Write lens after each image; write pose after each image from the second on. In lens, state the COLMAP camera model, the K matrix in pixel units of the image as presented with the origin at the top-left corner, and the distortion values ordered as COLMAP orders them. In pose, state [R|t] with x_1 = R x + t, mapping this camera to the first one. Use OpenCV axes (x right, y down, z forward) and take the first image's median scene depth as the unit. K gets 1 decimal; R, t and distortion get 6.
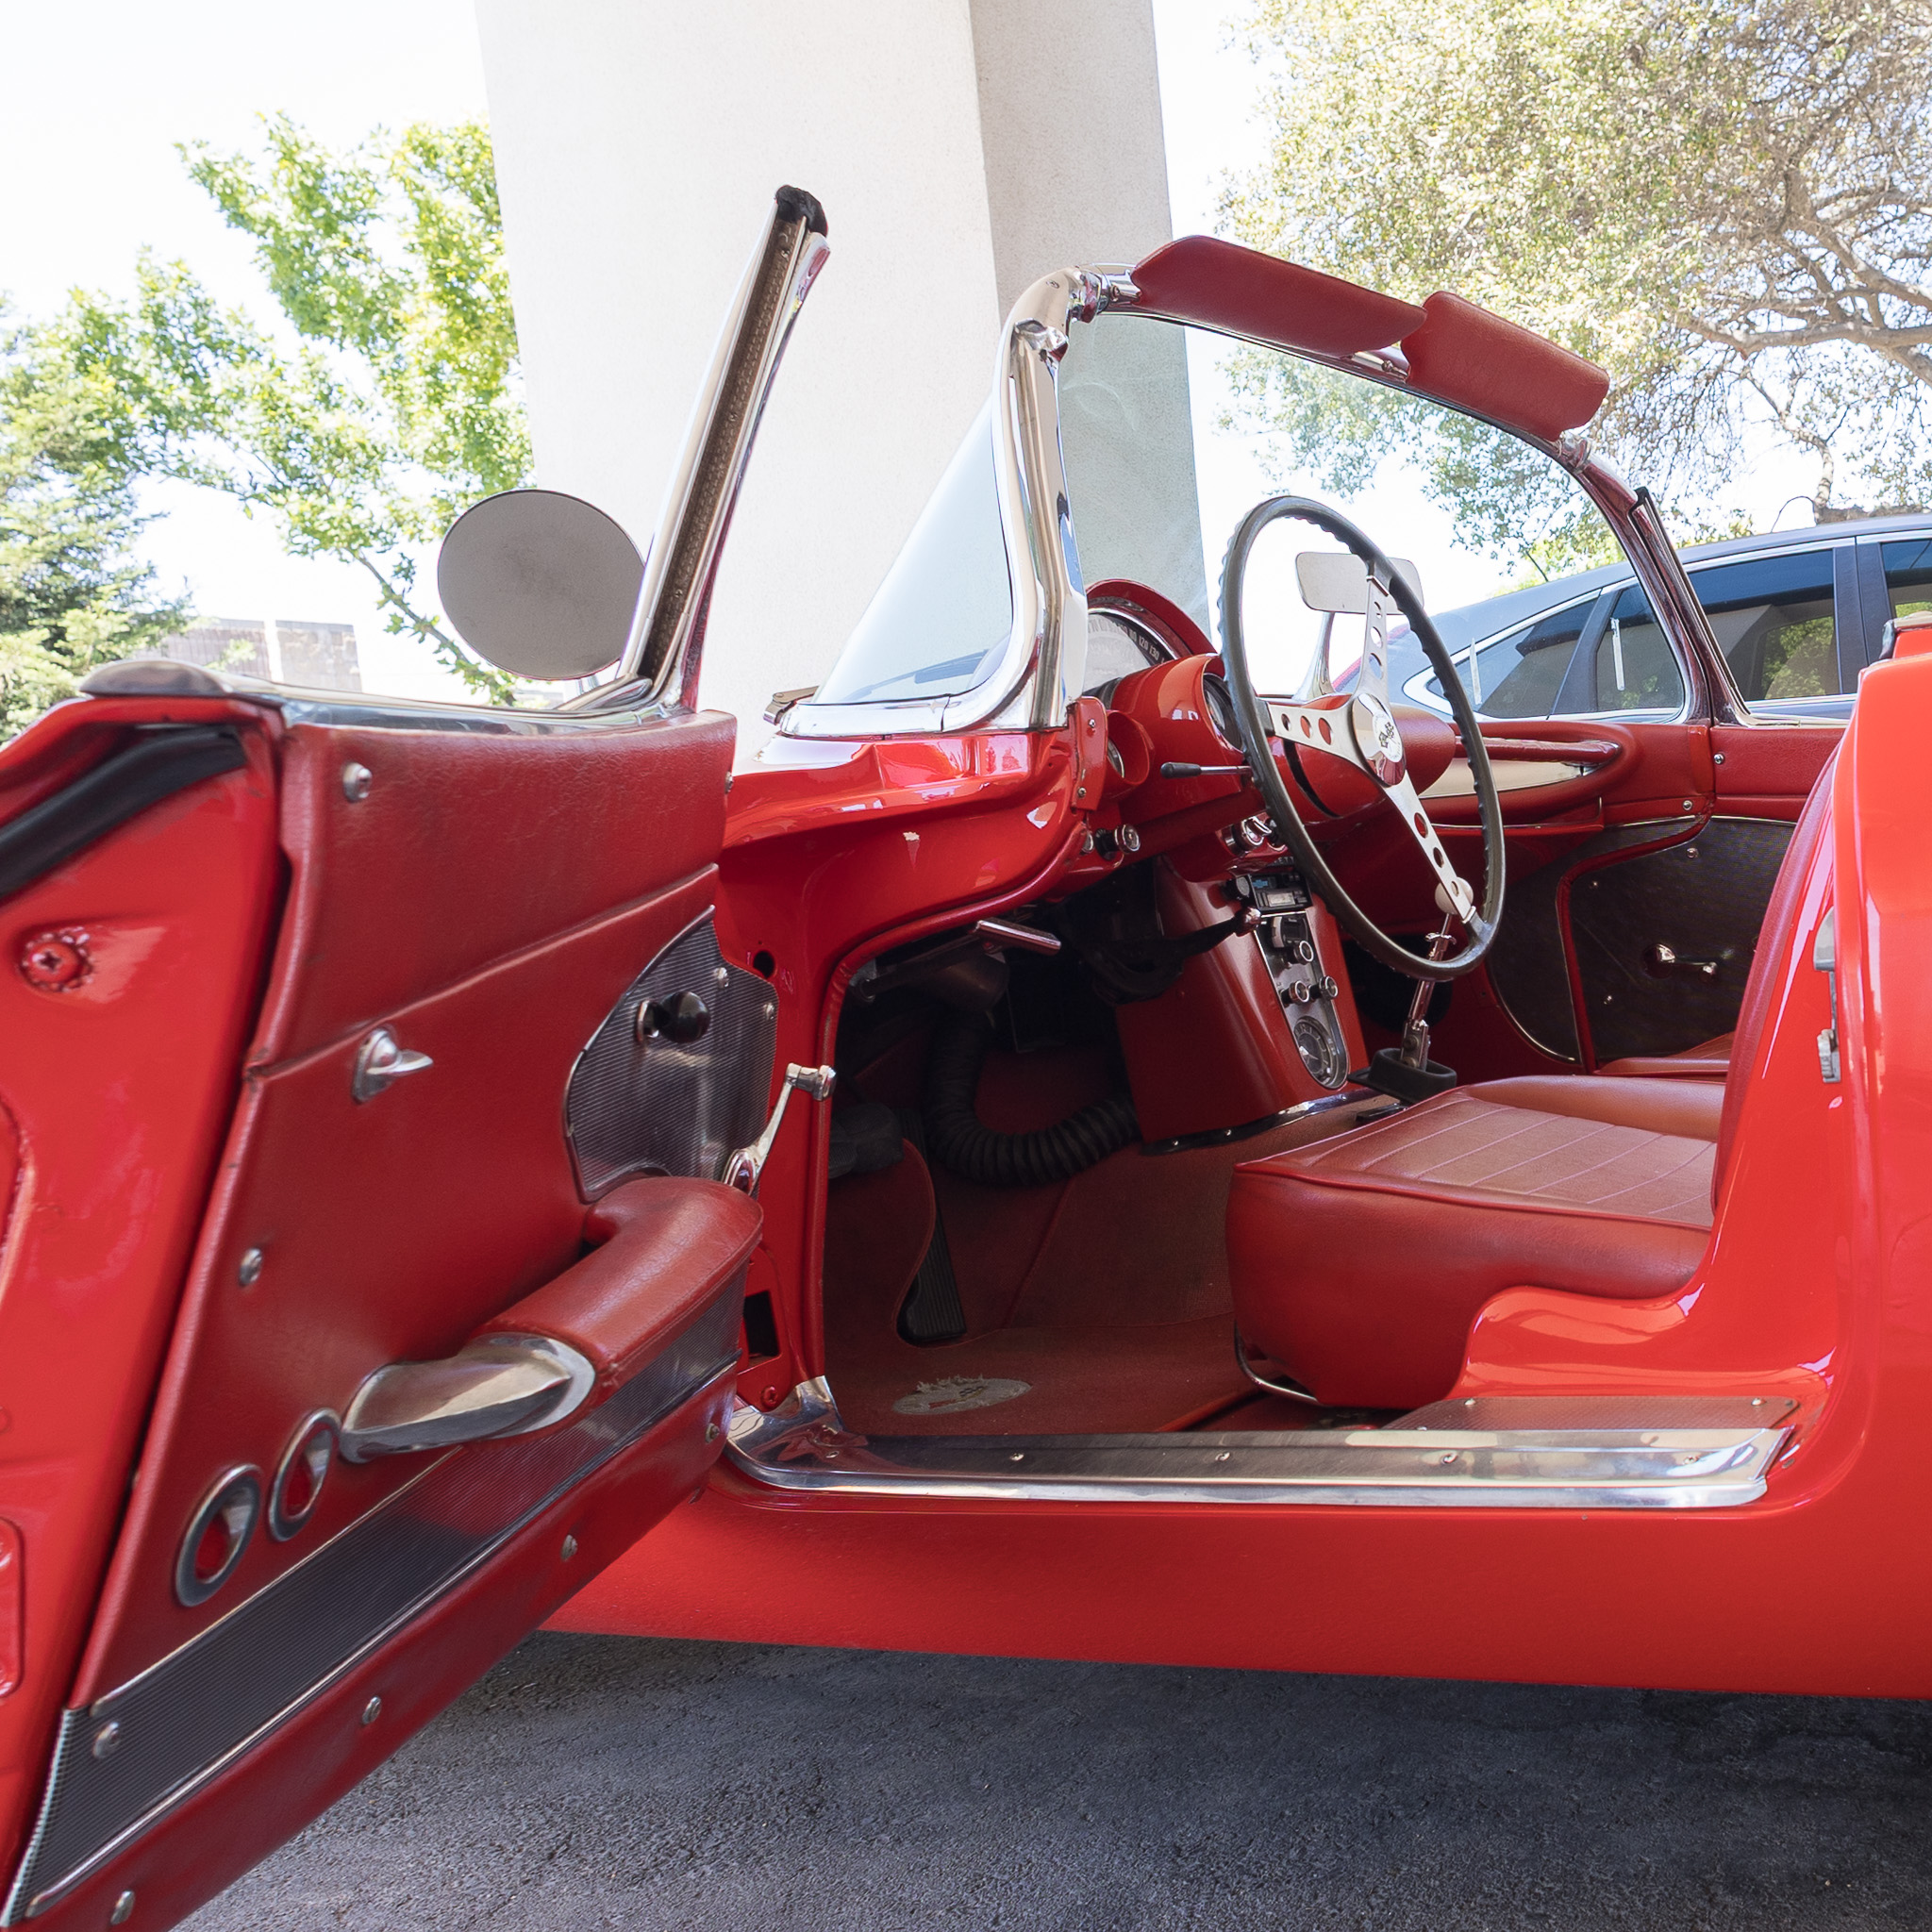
lens RADIAL K [[1599.9, 0, 876.0], [0, 1599.9, 969.1], [0, 0, 1]] dist [0.008841, -0.000378]
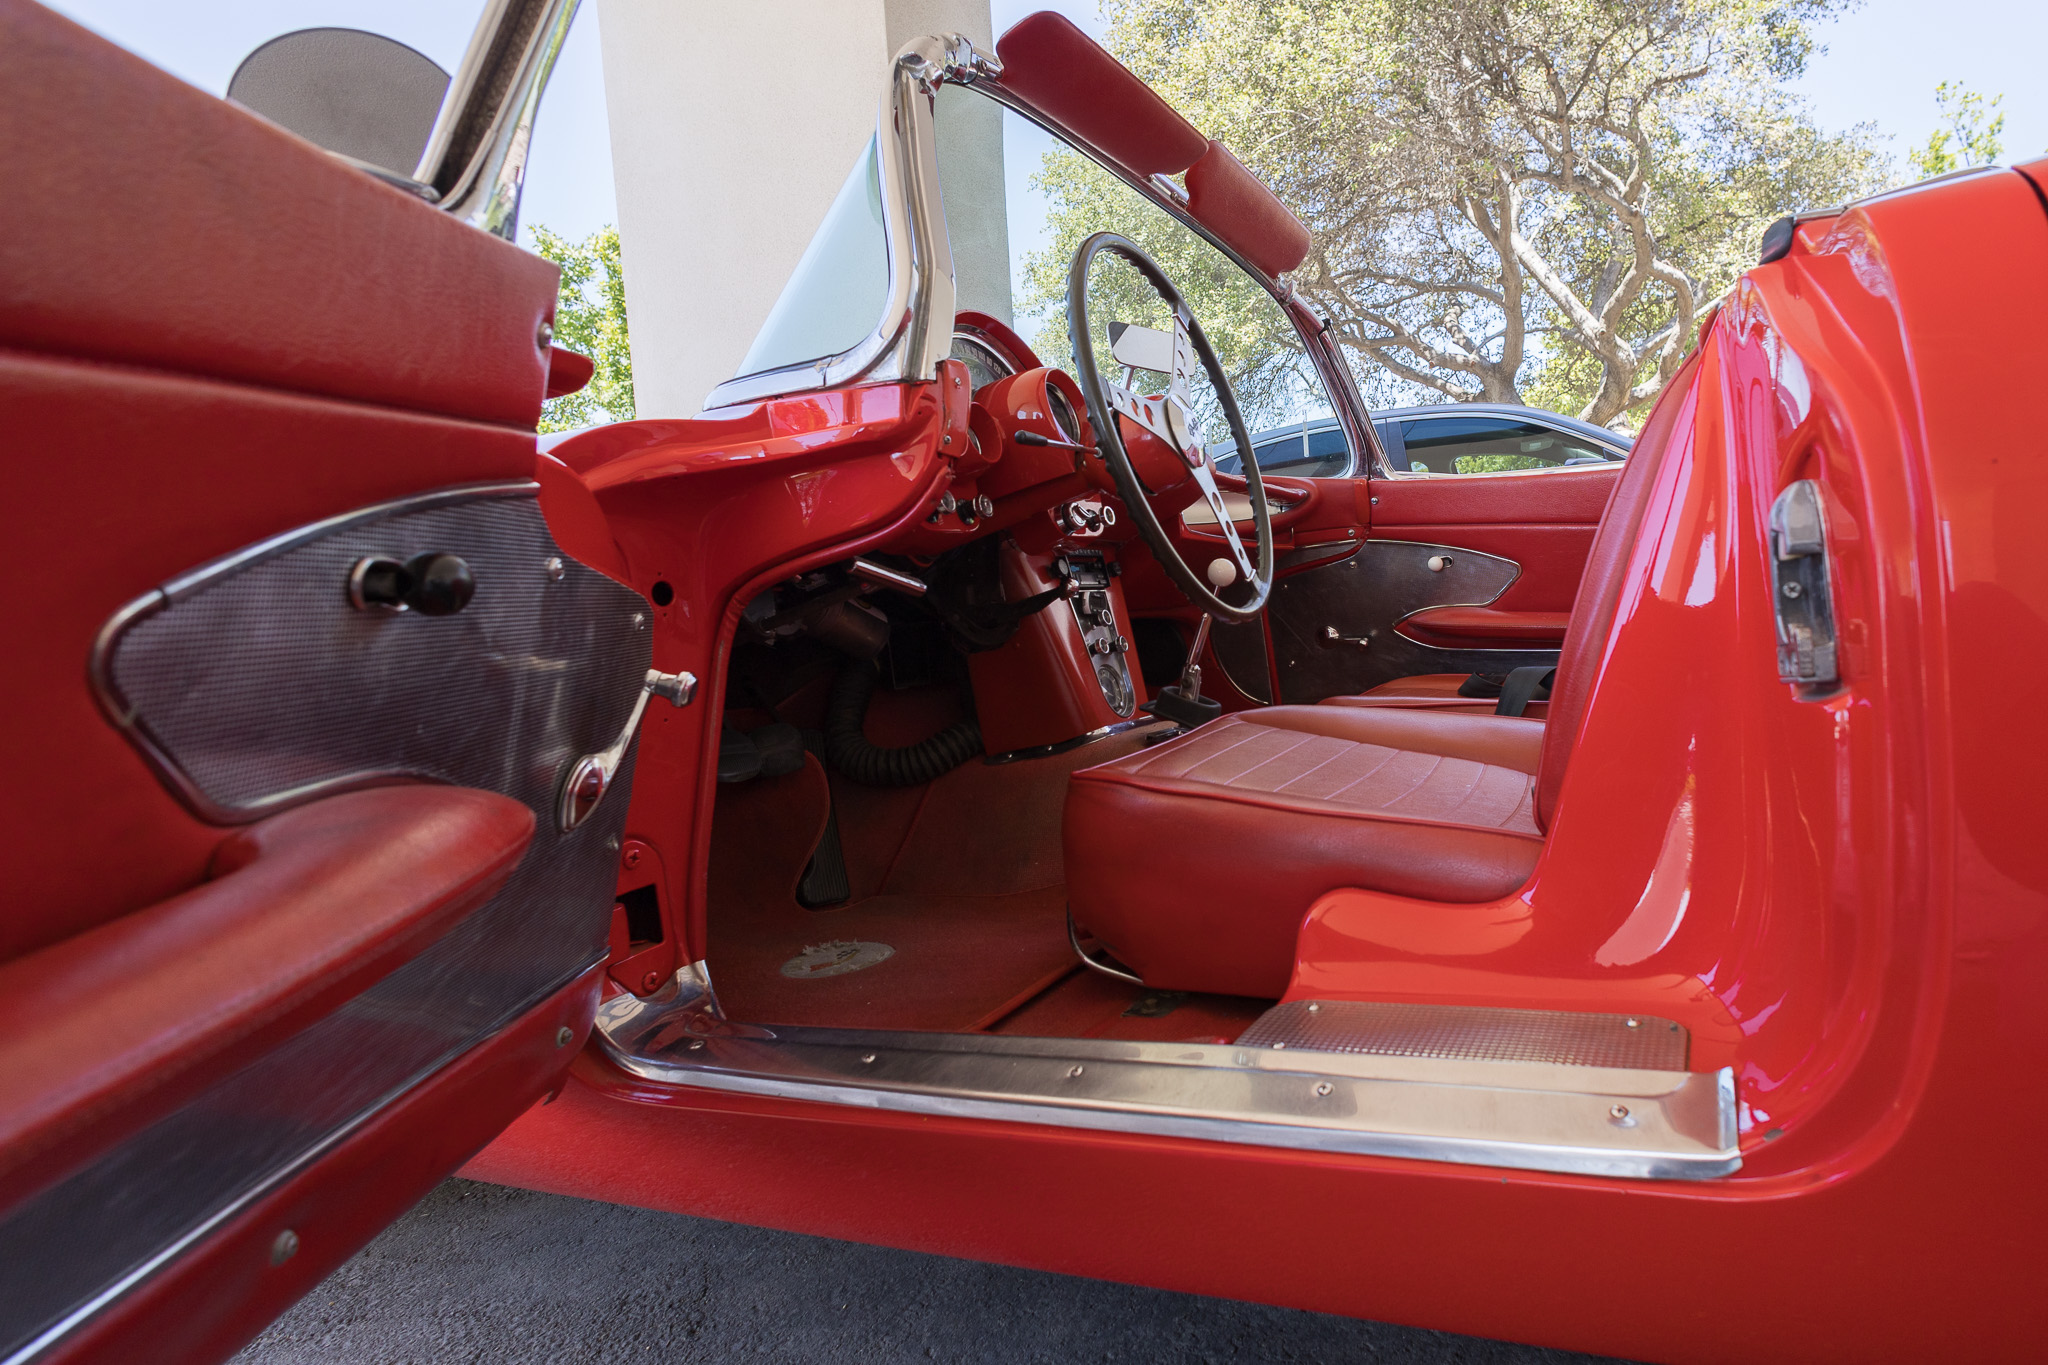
lens RADIAL K [[1905.9, 0, 1024.0], [0, 1905.9, 682.5], [0, 0, 1]] dist [0.055925, 0.000720]
pose [[0.985246, 0.013535, 0.170606, -0.059537], [-0.026217, 0.997038, 0.072300, -0.054379], [-0.169122, -0.075706, 0.982683, -0.451531]]
